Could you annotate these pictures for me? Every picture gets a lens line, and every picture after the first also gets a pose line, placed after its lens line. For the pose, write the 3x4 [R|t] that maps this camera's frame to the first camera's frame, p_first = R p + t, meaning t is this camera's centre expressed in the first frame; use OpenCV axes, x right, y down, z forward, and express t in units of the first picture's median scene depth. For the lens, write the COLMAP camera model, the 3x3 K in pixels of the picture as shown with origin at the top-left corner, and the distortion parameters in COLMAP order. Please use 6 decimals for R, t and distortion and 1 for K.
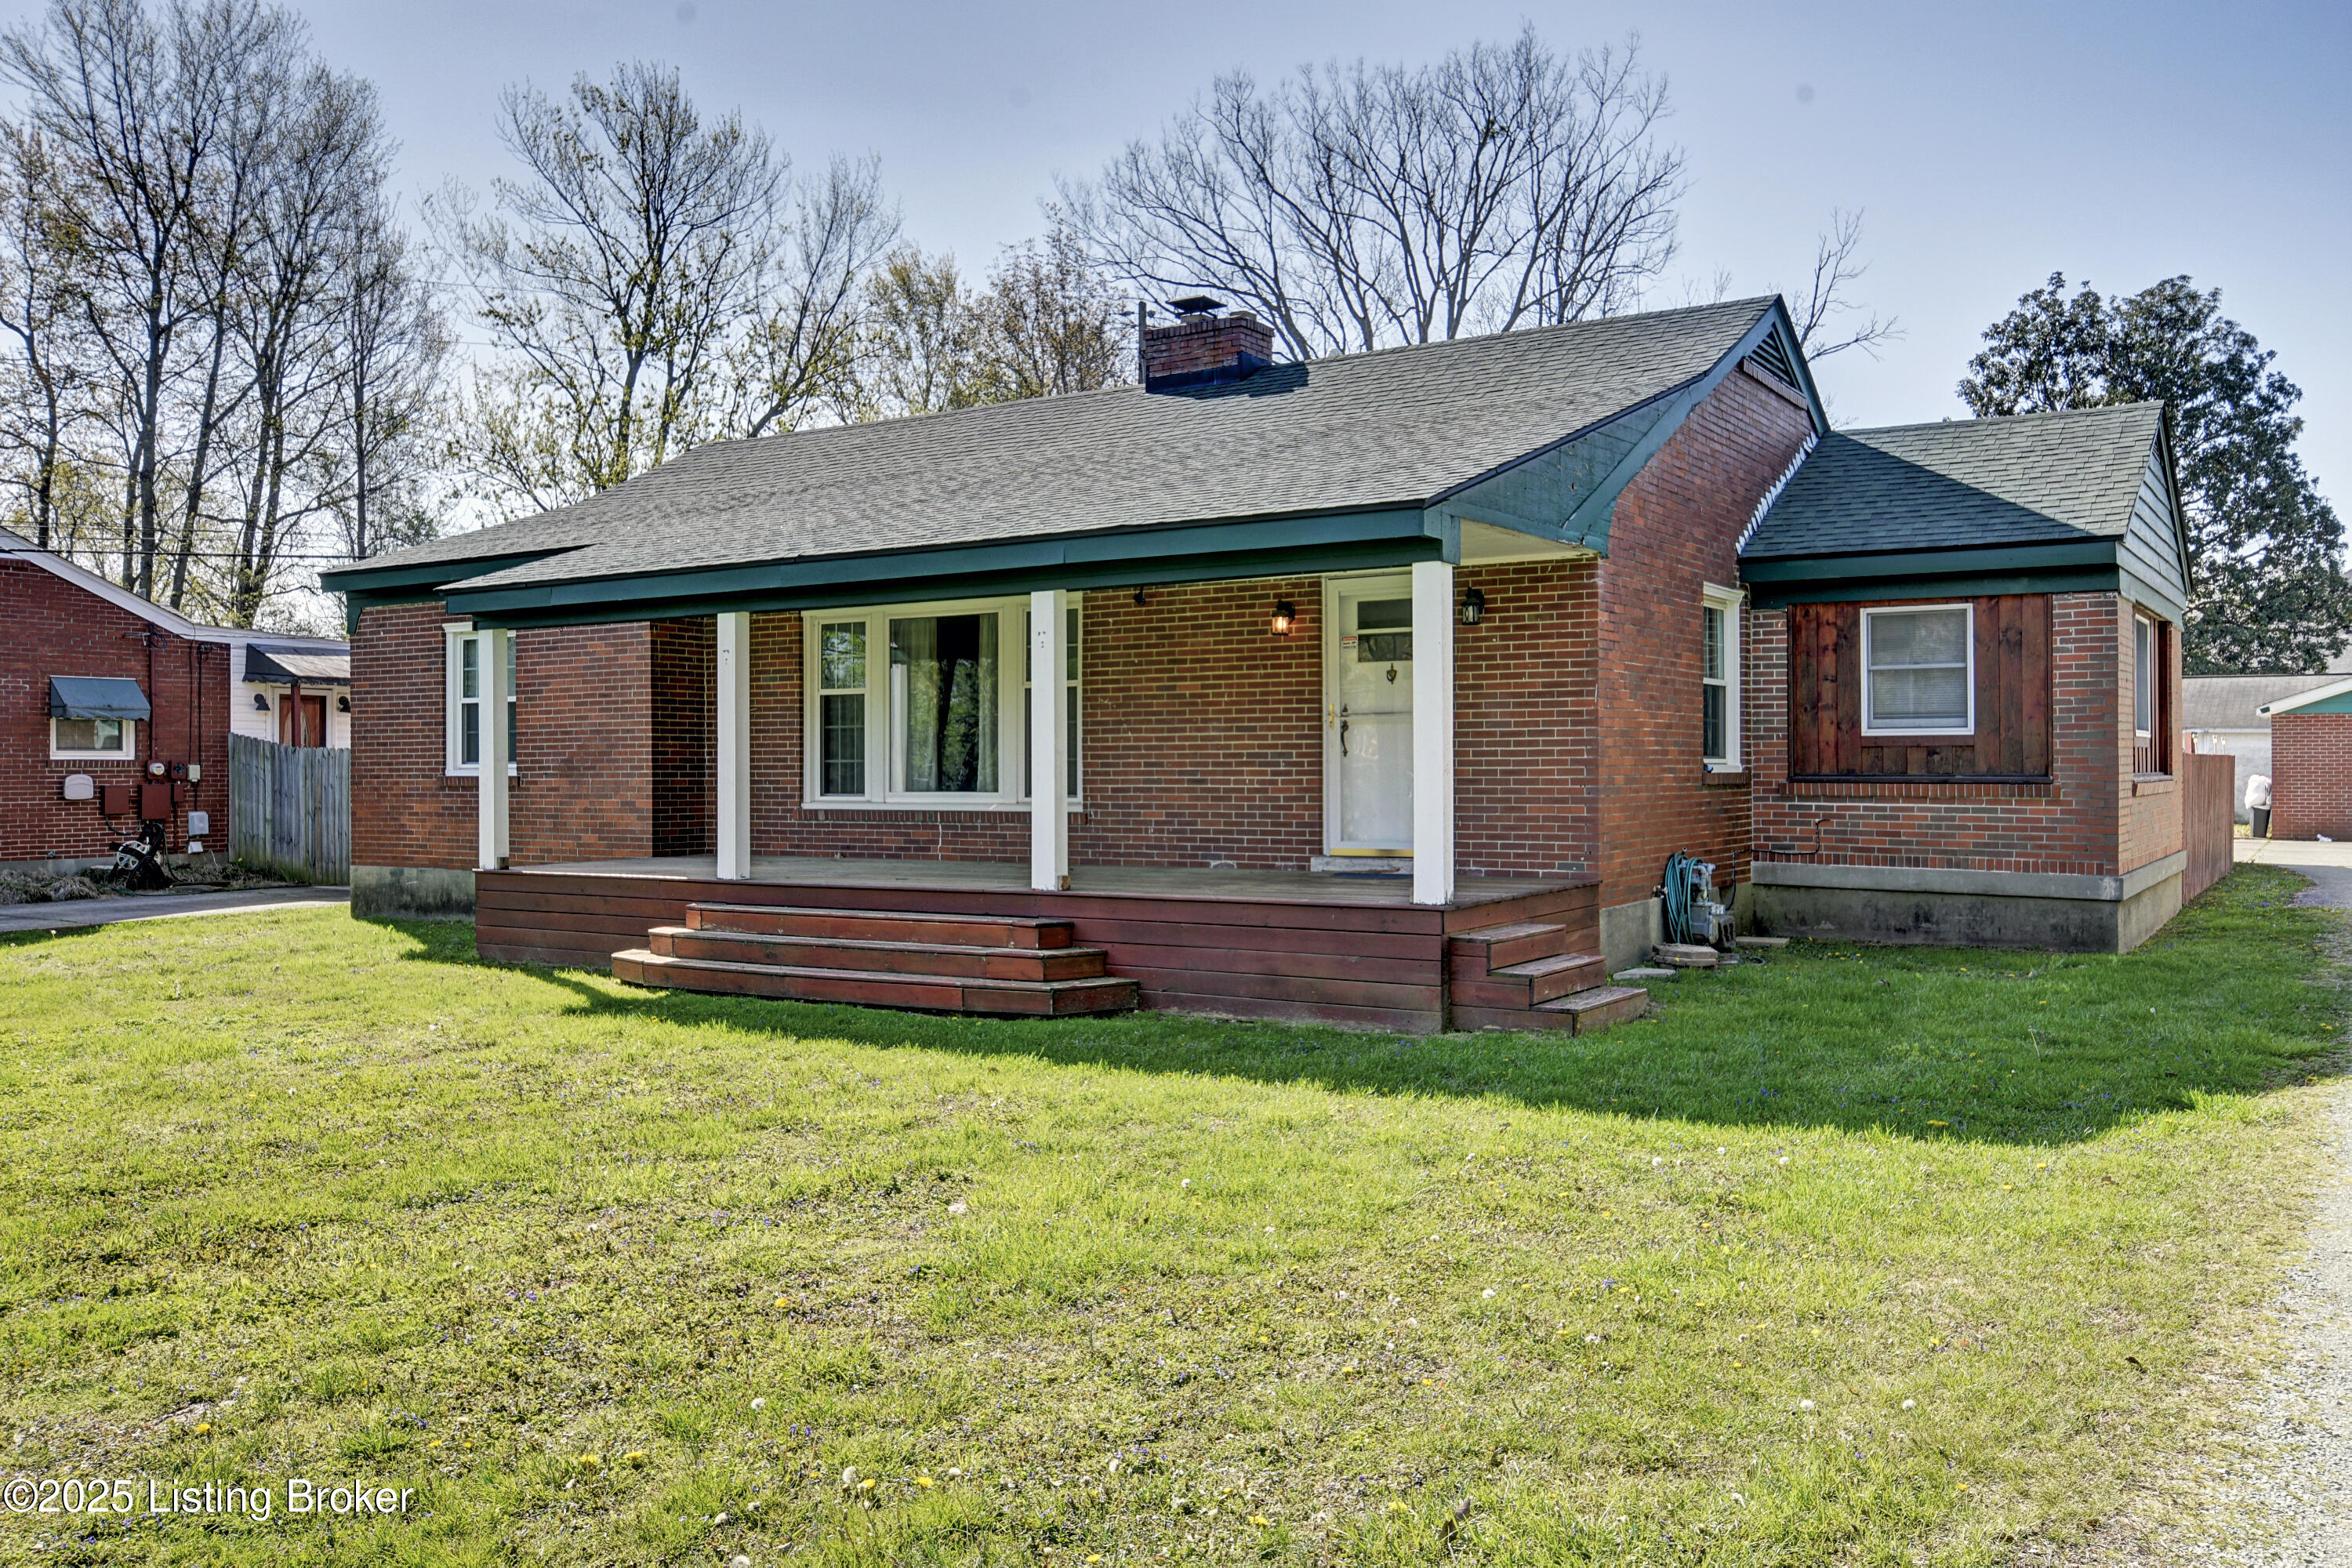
lens RADIAL K [[1891.1, 0, 1186.8], [0, 1891.1, 768.8], [0, 0, 1]] dist [-0.001826, -0.017769]
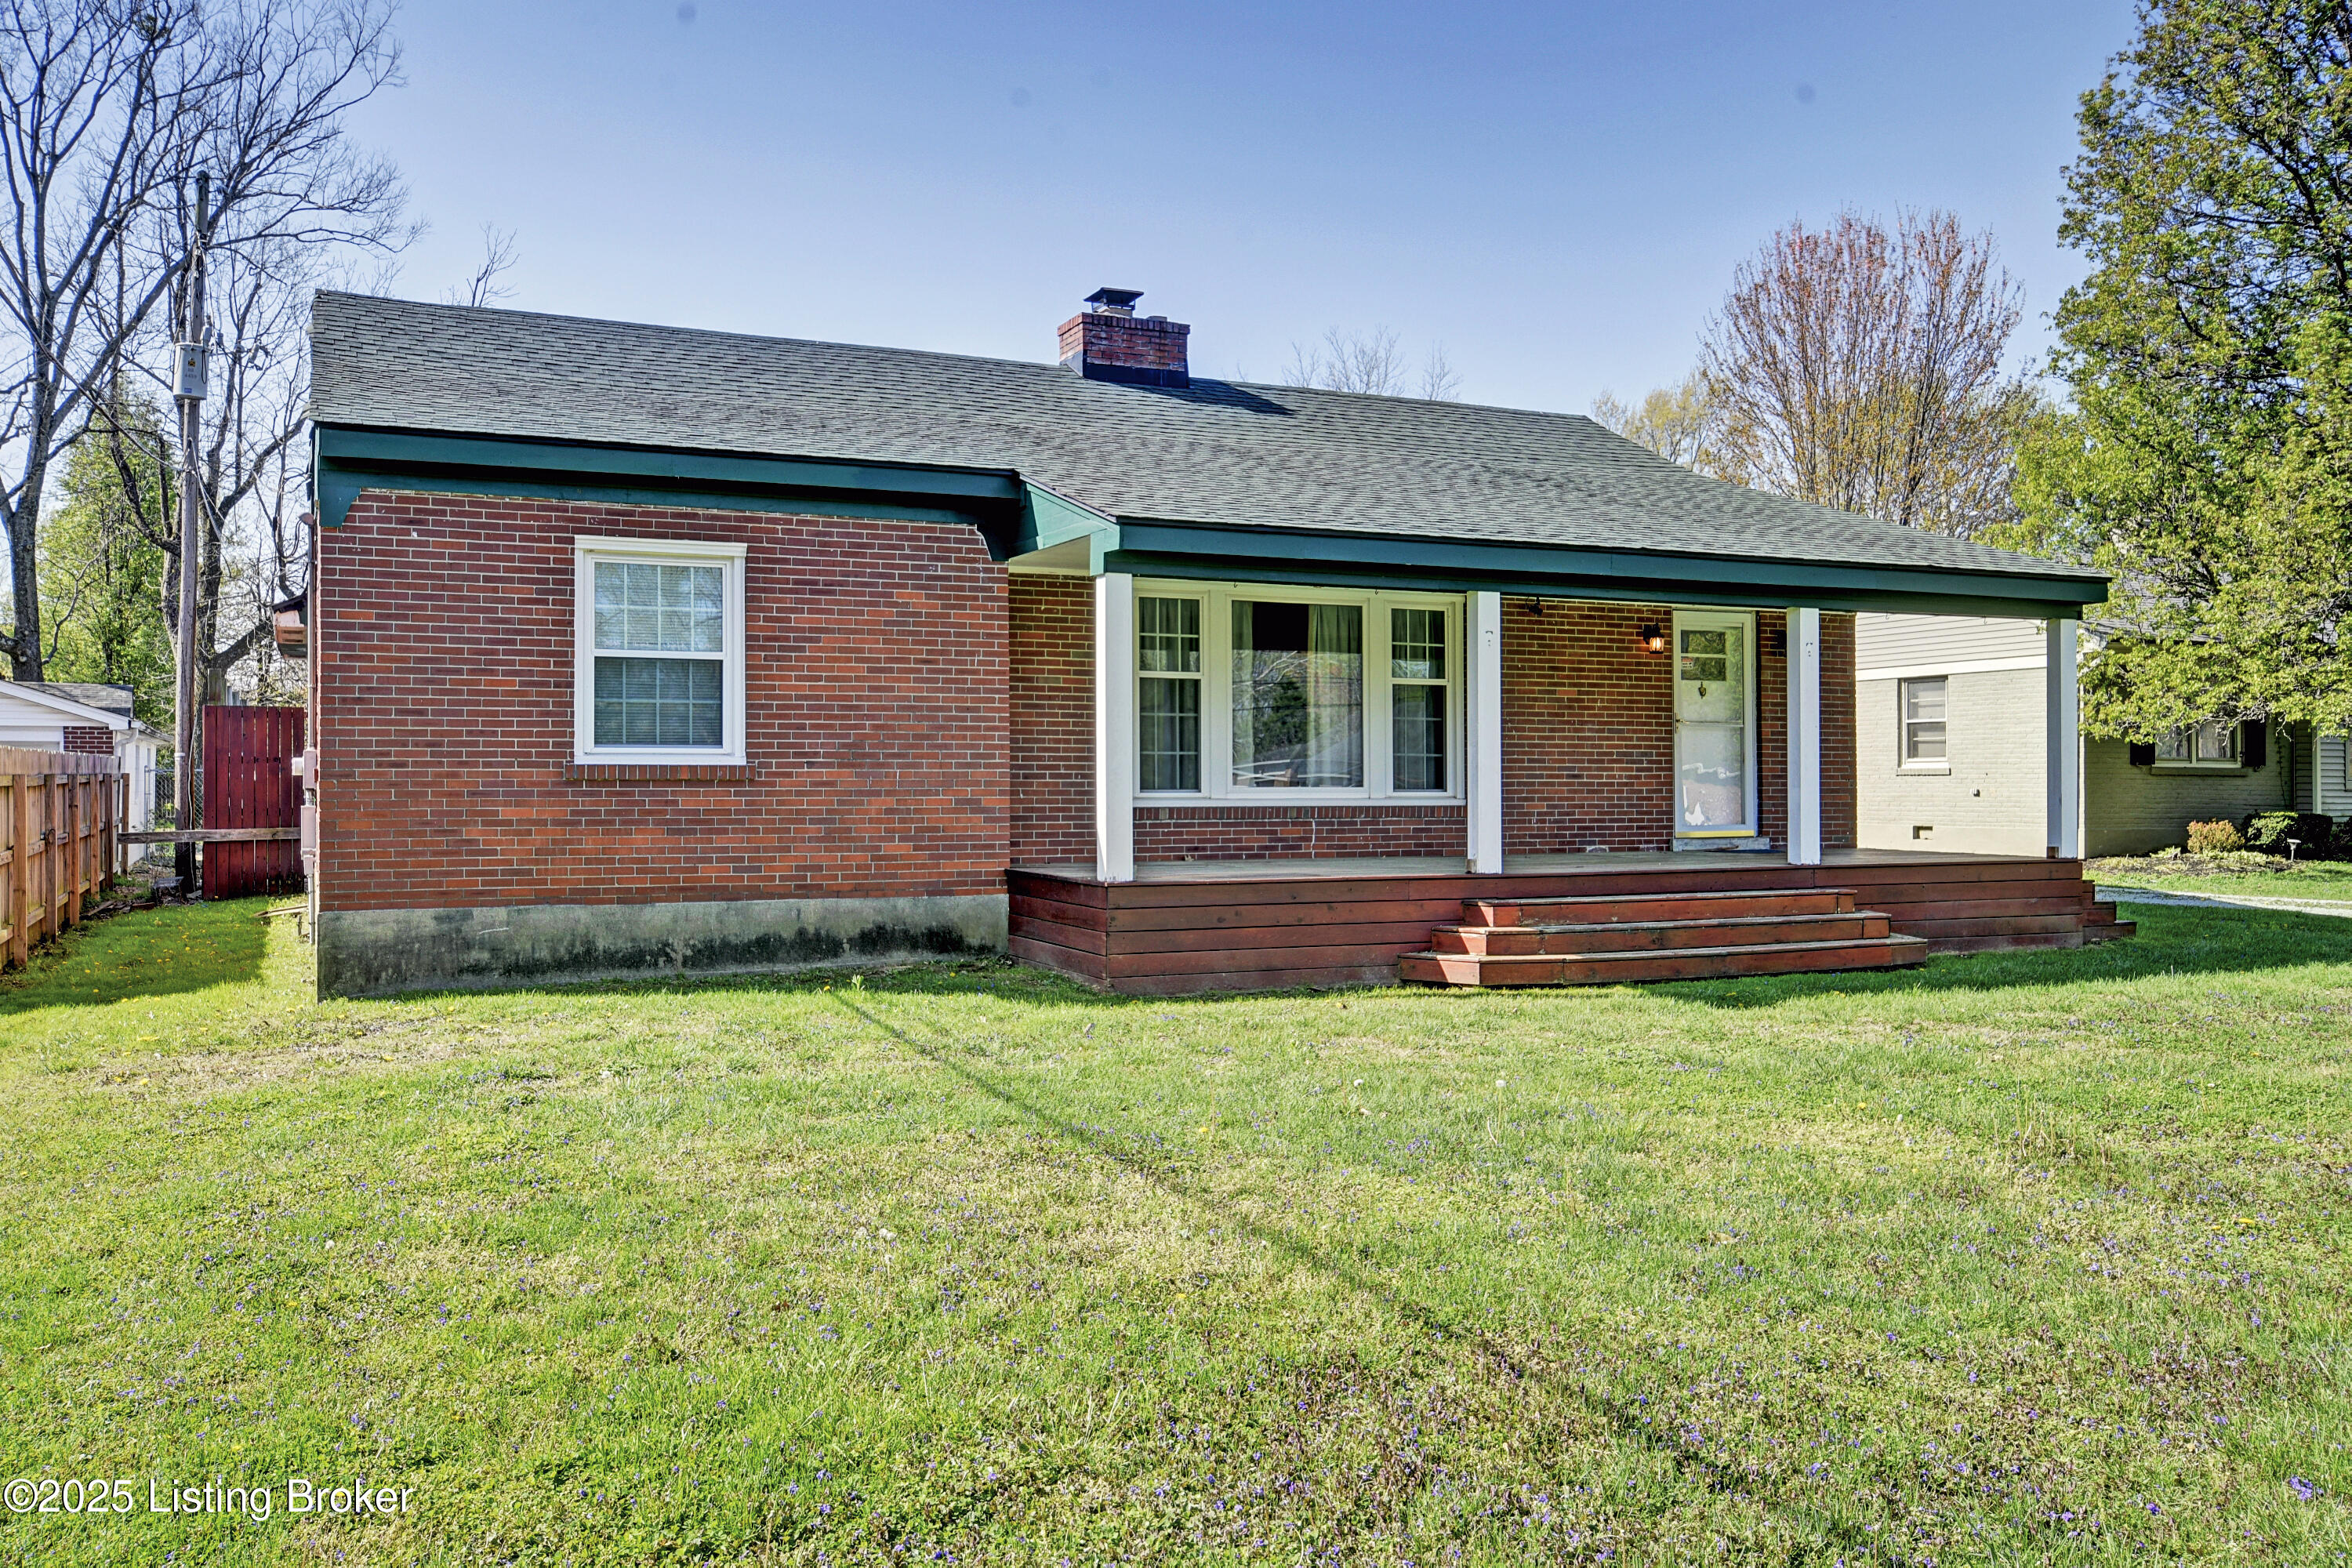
lens RADIAL K [[1891.1, 0, 1184.4], [0, 1891.1, 778.5], [0, 0, 1]] dist [-0.001826, -0.017769]
pose [[0.532840, 0.009563, 0.846162, -0.956220], [-0.000241, 0.999938, -0.011149, 0.018357], [-0.846216, 0.005737, 0.532809, 0.532905]]
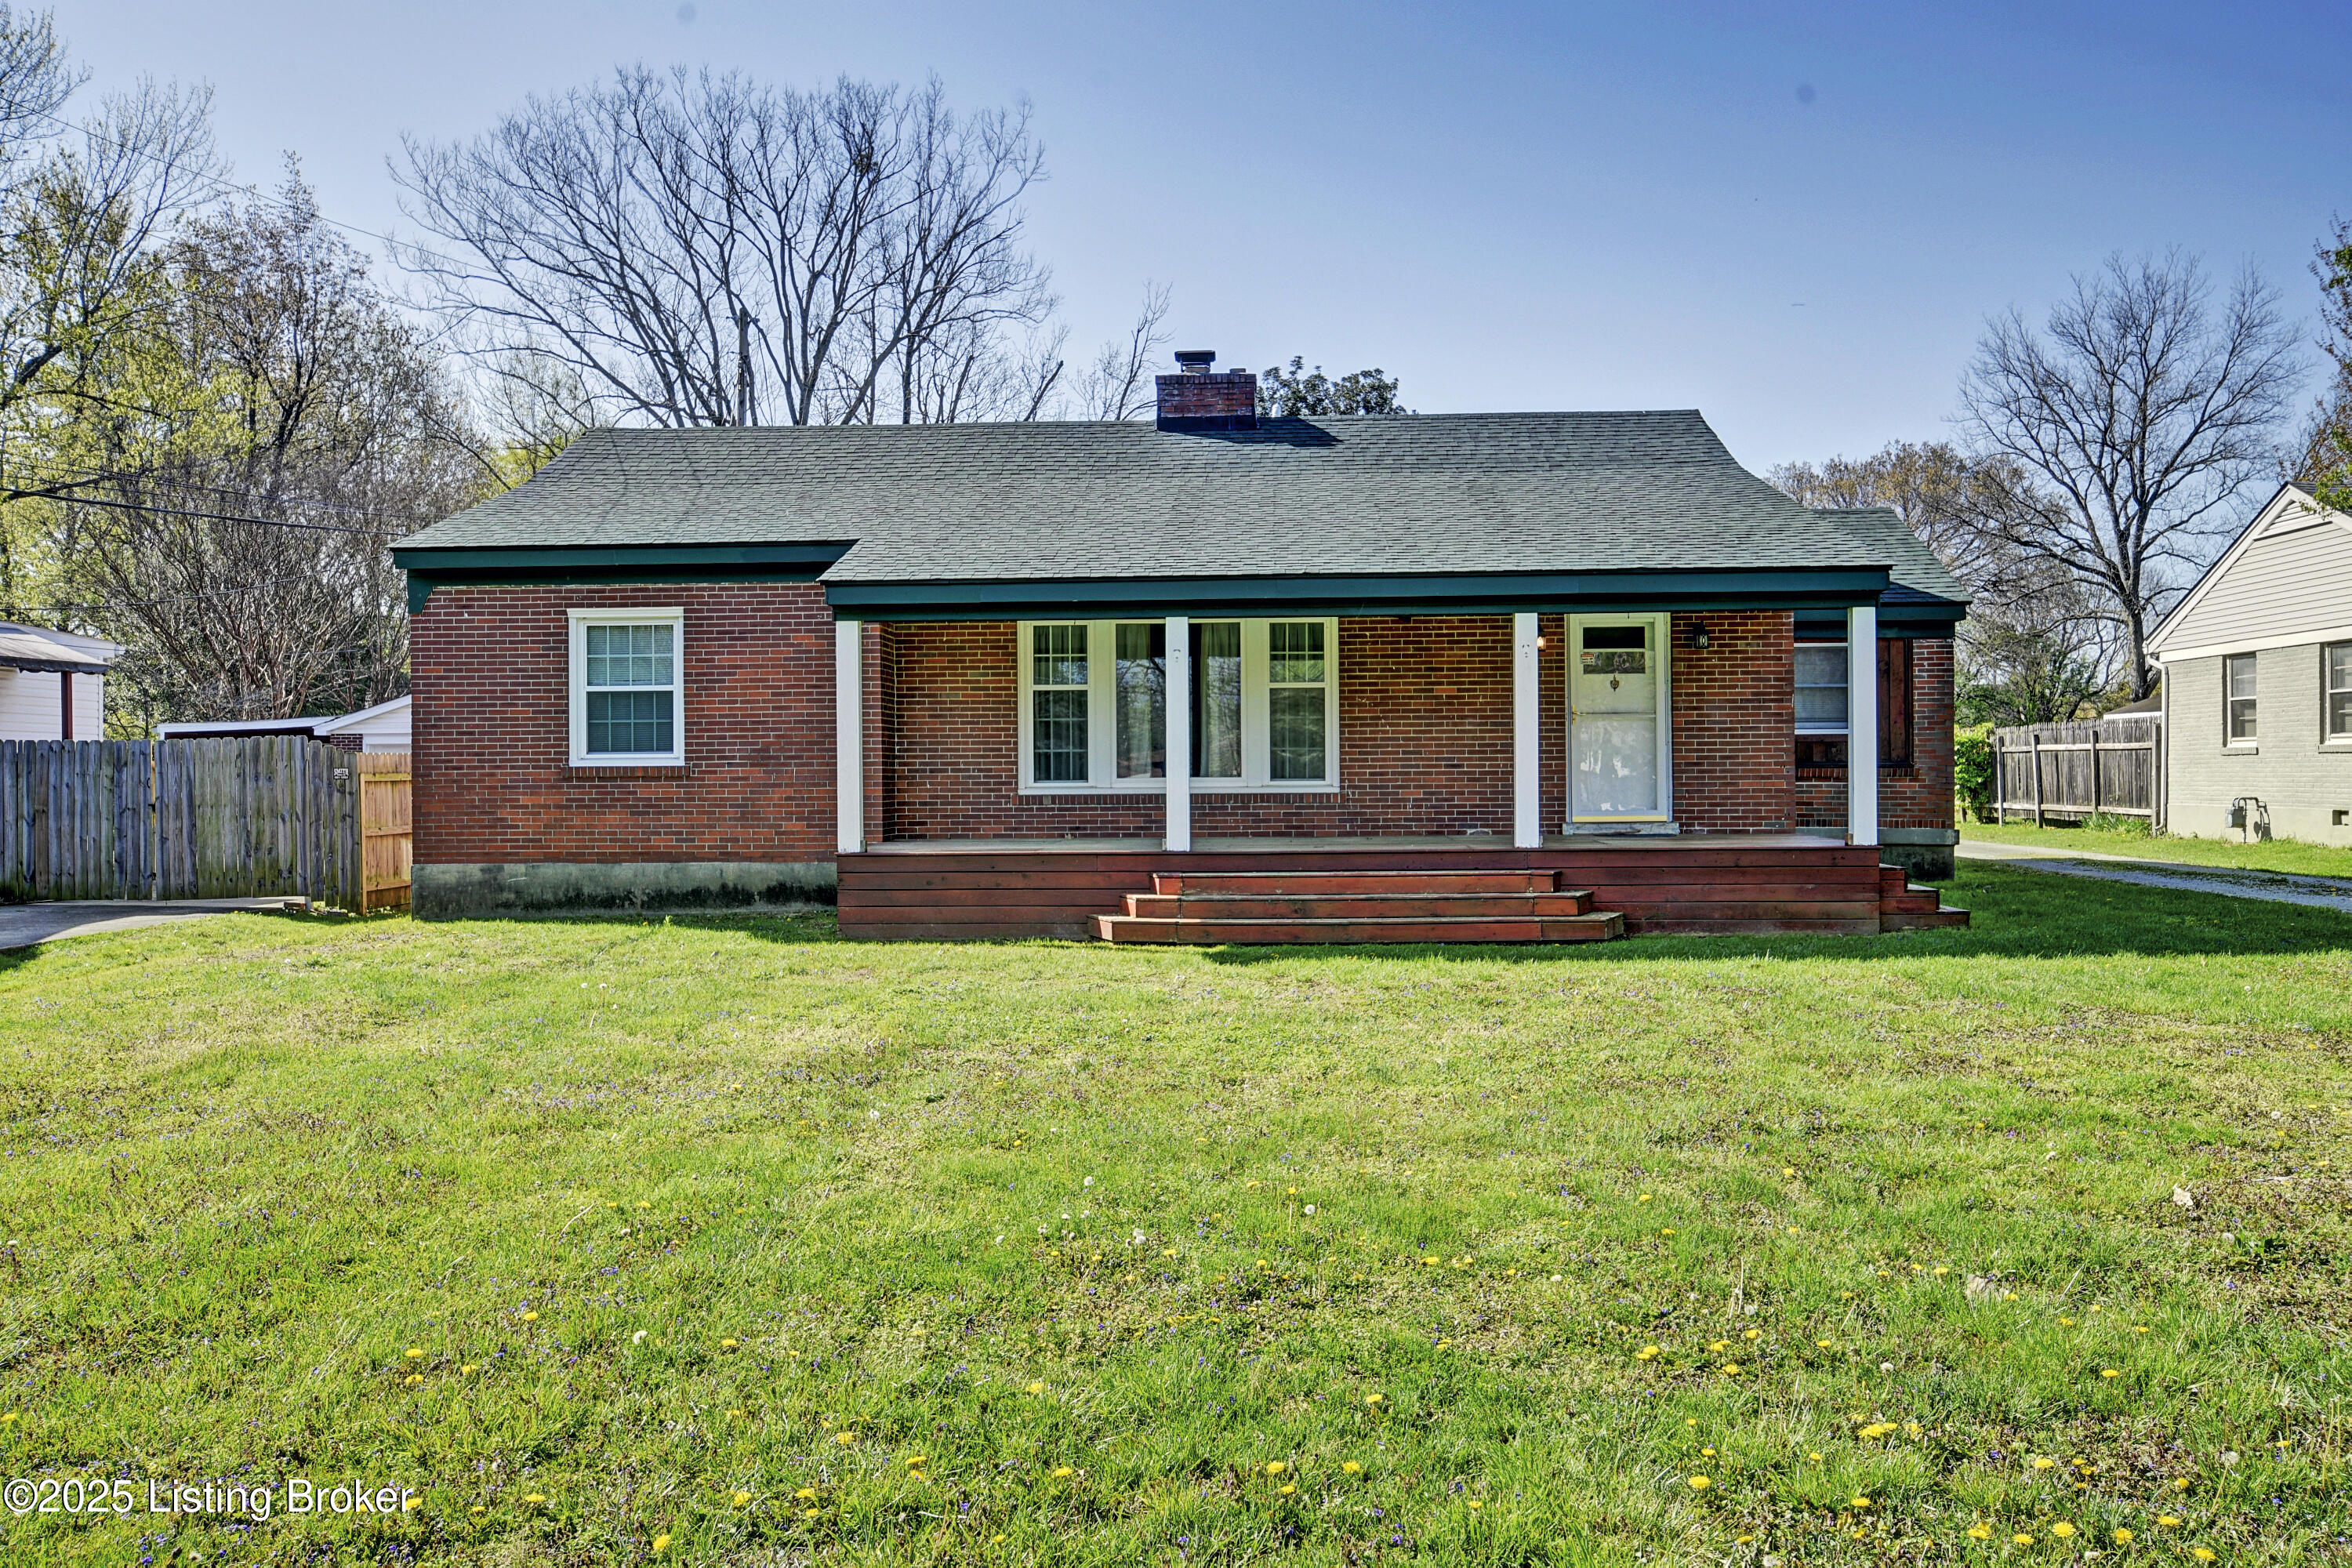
lens RADIAL K [[1891.1, 0, 1181.7], [0, 1891.1, 779.4], [0, 0, 1]] dist [-0.001826, -0.017769]
pose [[0.863979, -0.003987, 0.503512, -0.693178], [0.003908, 0.999992, 0.001213, 0.011840], [-0.503512, 0.000919, 0.863987, 0.012835]]
